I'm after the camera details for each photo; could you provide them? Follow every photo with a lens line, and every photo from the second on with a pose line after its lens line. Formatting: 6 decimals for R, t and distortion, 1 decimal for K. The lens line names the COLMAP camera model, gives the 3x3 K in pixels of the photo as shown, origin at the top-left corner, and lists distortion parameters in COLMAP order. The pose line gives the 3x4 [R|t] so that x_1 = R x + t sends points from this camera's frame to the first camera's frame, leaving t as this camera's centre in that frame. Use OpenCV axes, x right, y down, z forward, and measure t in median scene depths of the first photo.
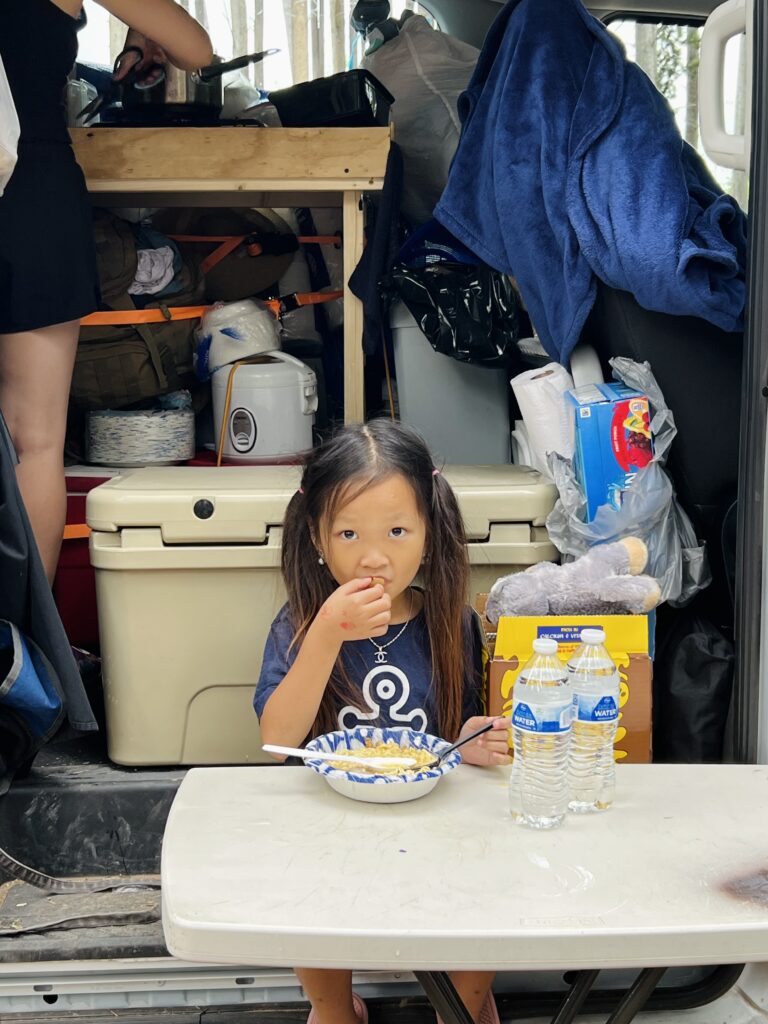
lens RADIAL K [[1525.0, 0, 382.8], [0, 1525.0, 509.3], [0, 0, 1]] dist [0.060598, 0.000000]
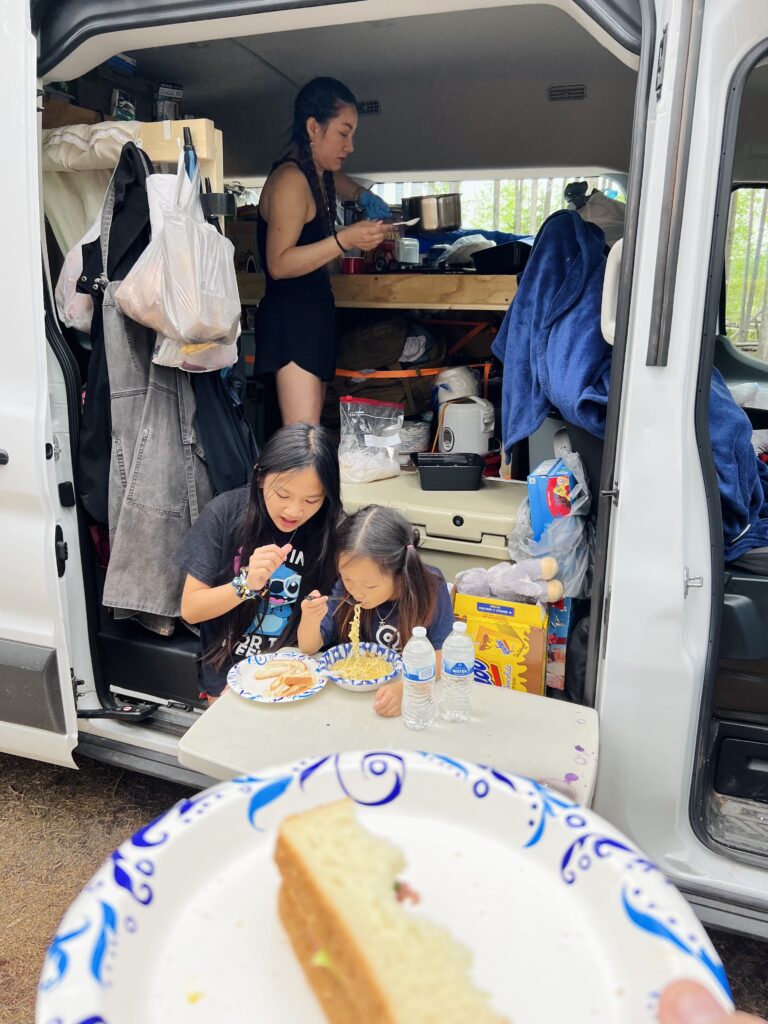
lens RADIAL K [[780.9, 0, 386.1], [0, 780.9, 516.0], [0, 0, 1]] dist [0.003552, -0.000380]
pose [[0.898697, 0.136071, -0.416927, 0.259981], [-0.073714, 0.983992, 0.162250, -0.113067], [0.432331, -0.115080, 0.894342, 0.111049]]
